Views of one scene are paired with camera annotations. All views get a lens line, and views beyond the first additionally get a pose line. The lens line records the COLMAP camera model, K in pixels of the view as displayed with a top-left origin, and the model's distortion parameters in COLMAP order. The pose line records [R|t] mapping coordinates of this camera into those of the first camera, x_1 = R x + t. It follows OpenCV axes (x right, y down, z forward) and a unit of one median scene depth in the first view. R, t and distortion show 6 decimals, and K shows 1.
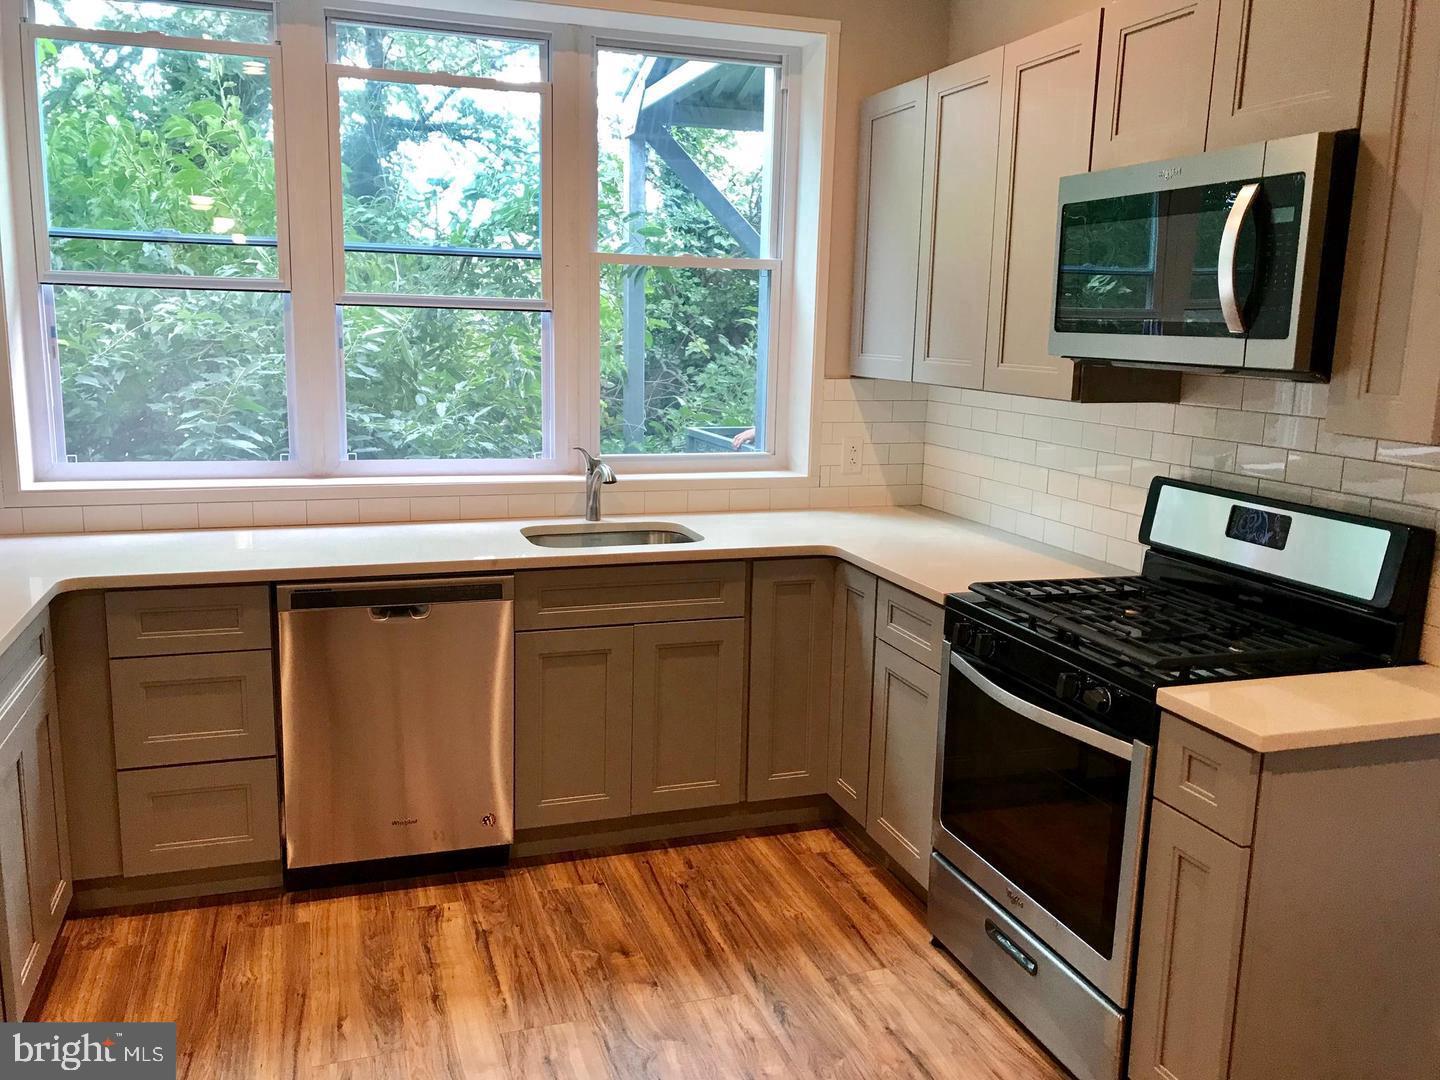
lens RADIAL K [[1204.2, 0, 699.1], [0, 1204.2, 542.7], [0, 0, 1]] dist [0.027359, -0.013603]
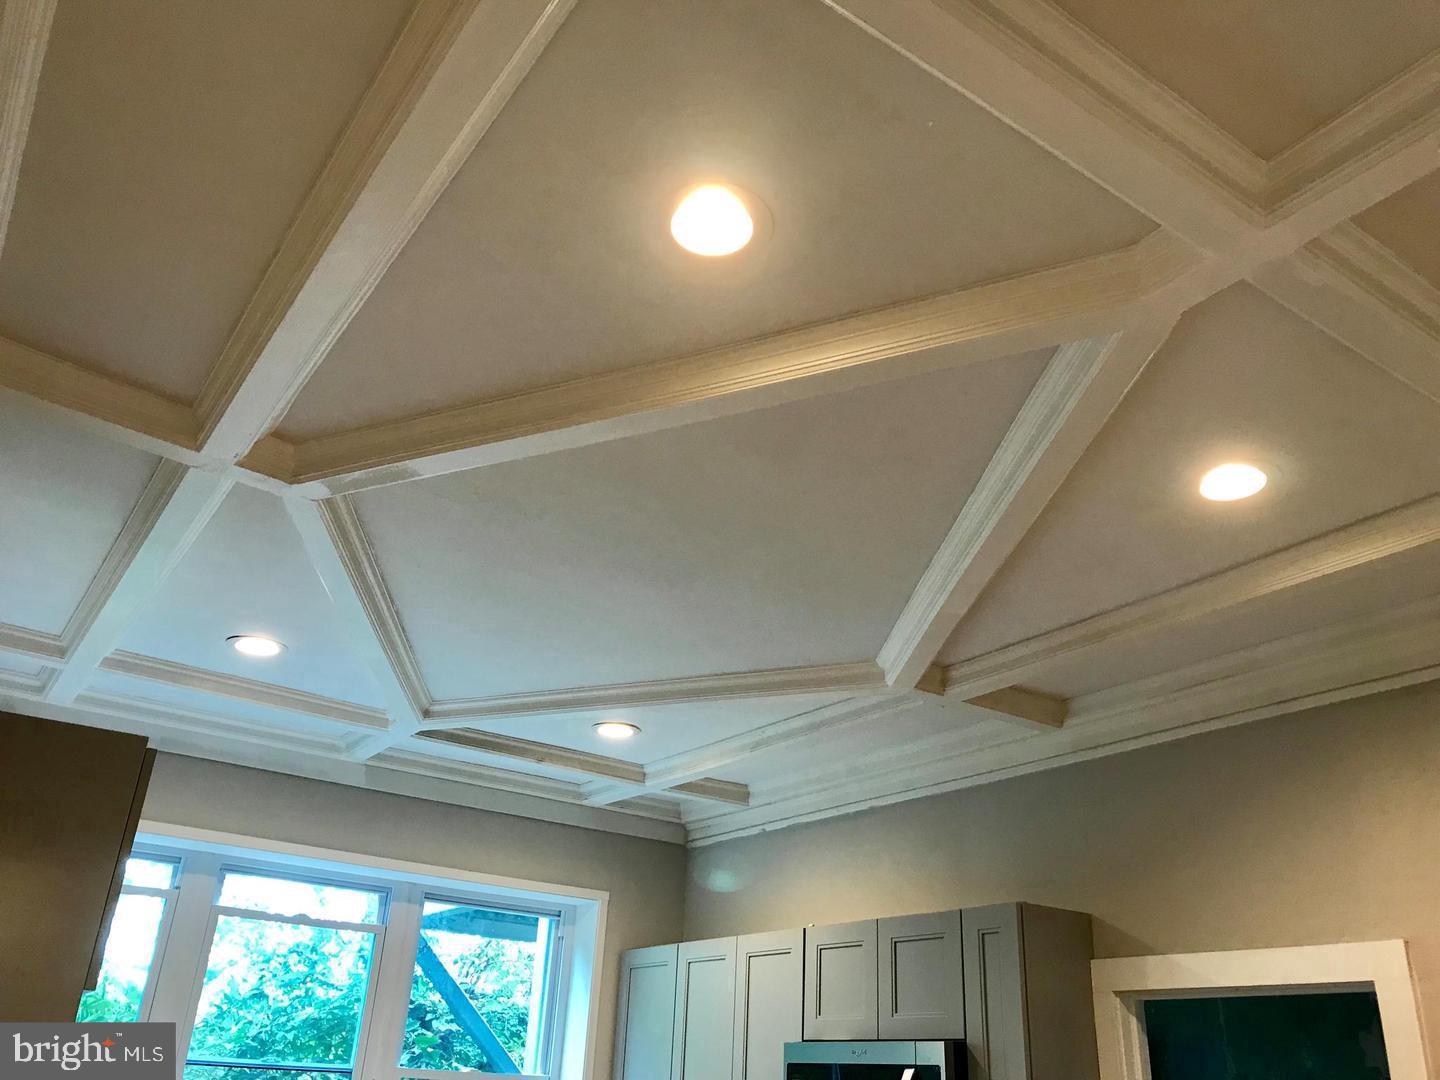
lens RADIAL K [[1204.2, 0, 713.9], [0, 1204.2, 541.1], [0, 0, 1]] dist [0.027359, -0.013603]
pose [[0.960328, 0.141700, 0.240189, -0.187167], [0.021505, 0.821094, -0.570388, 0.024380], [-0.278041, 0.552925, 0.785472, -0.386784]]
